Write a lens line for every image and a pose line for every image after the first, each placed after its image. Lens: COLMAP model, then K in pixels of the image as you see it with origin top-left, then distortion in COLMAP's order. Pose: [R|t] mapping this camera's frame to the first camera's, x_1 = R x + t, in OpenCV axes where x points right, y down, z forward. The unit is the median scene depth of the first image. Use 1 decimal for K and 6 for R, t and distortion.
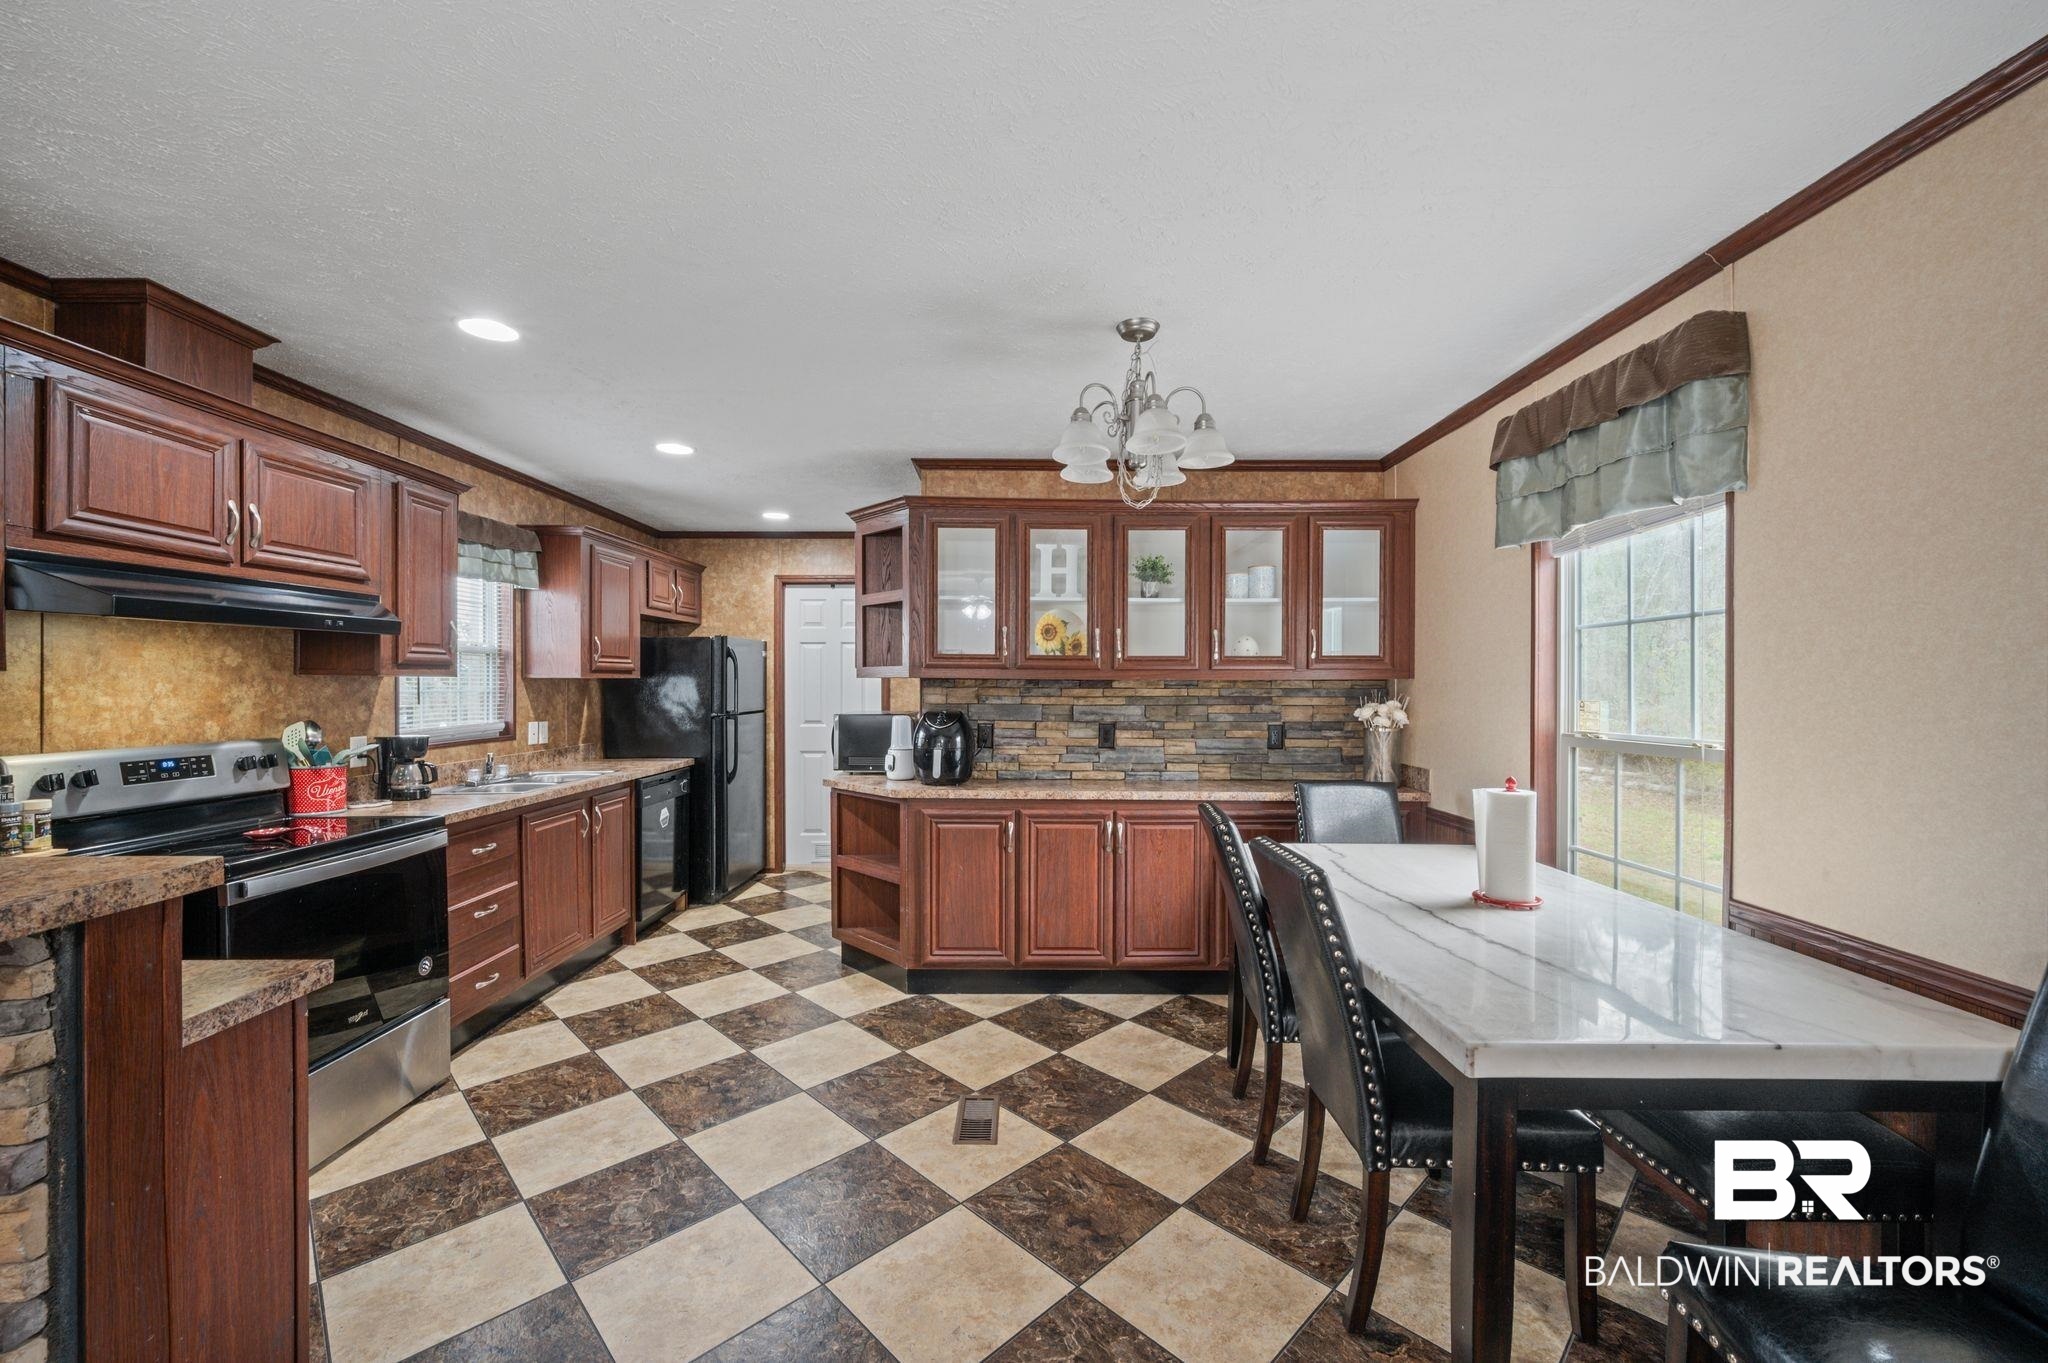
lens RADIAL K [[806.6, 0, 1024.5], [0, 806.6, 685.3], [0, 0, 1]] dist [-0.002180, -0.000161]
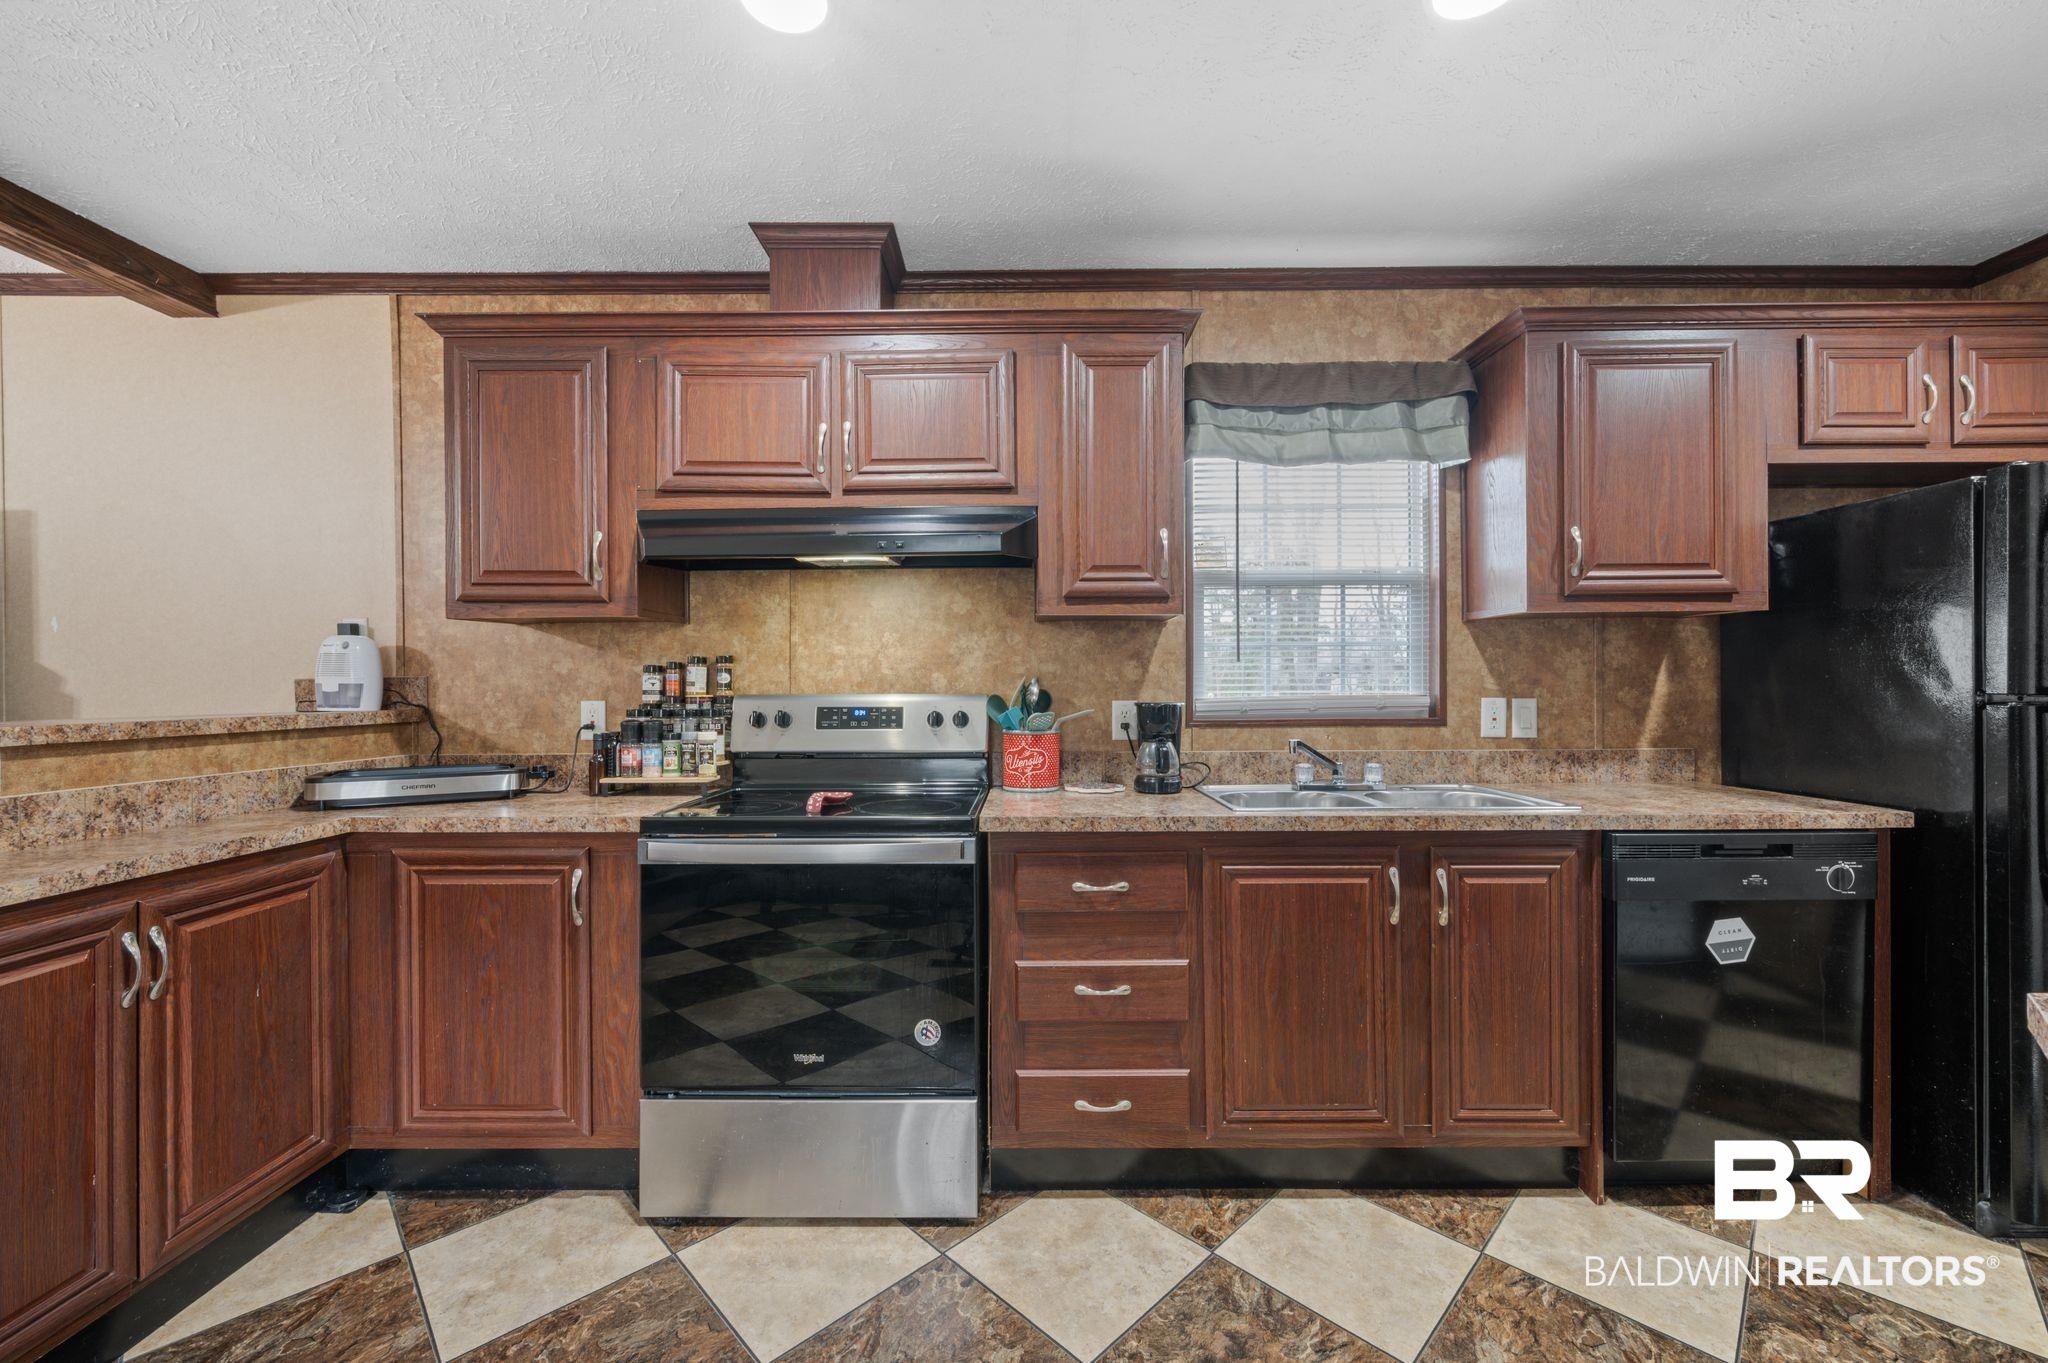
lens RADIAL K [[806.6, 0, 1024.5], [0, 806.6, 685.3], [0, 0, 1]] dist [-0.002180, -0.000161]
pose [[0.001900, 0.003715, -0.999991, -0.053986], [0.001610, 0.999992, 0.003718, 0.043621], [0.999997, -0.001617, 0.001894, 0.857887]]
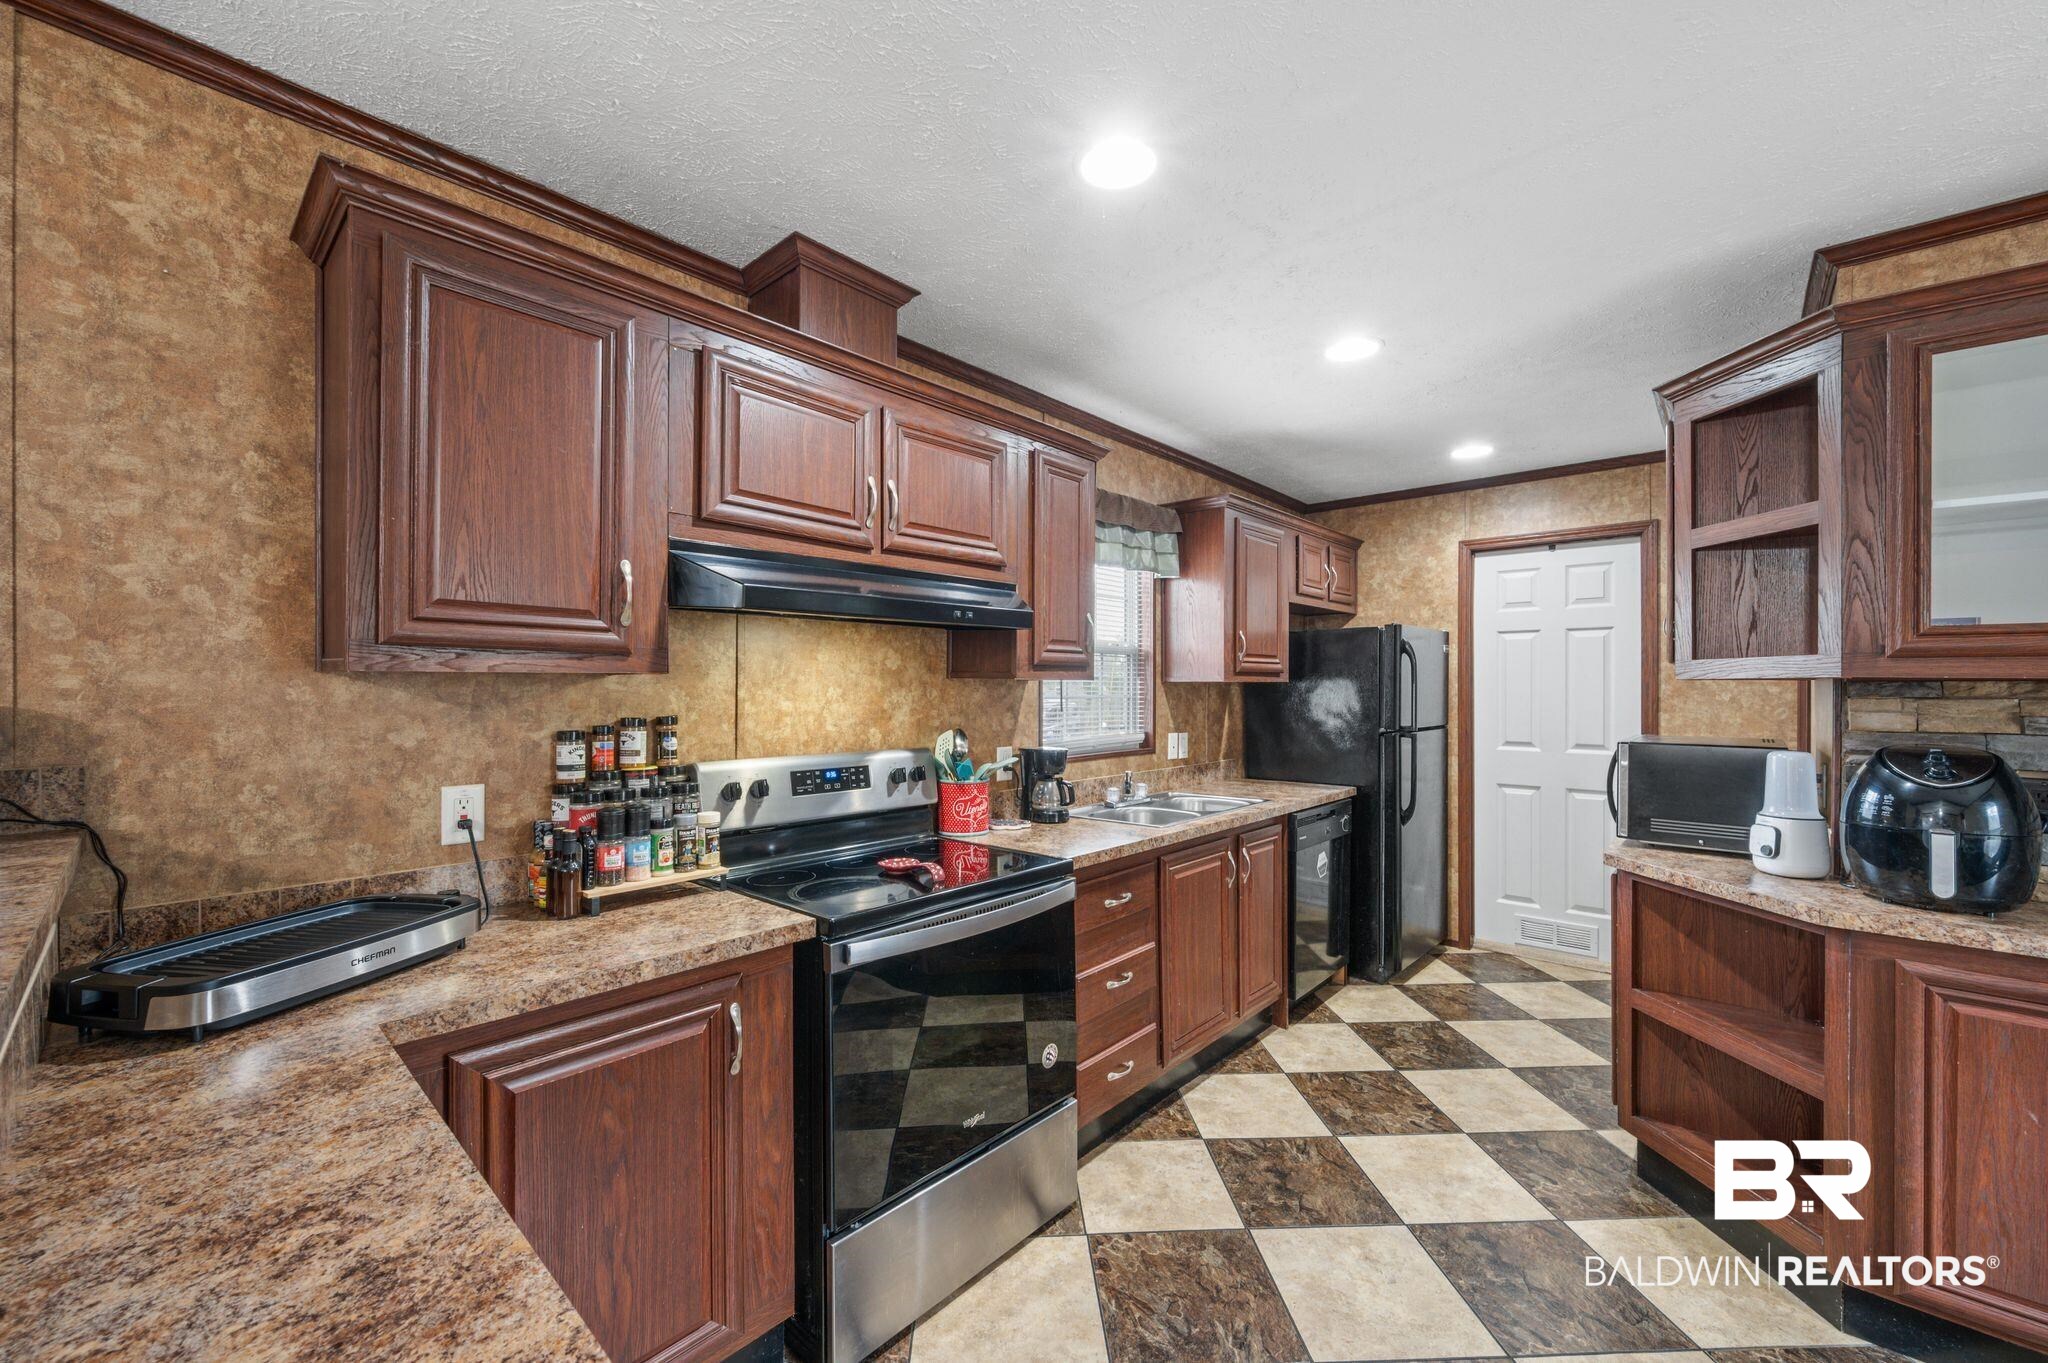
lens RADIAL K [[806.6, 0, 1024.5], [0, 806.6, 685.3], [0, 0, 1]] dist [-0.002180, -0.000161]
pose [[0.745583, -0.000236, -0.666413, -0.197877], [-0.003877, 0.999981, -0.004692, -0.001101], [0.666402, 0.006082, 0.745568, 0.324000]]
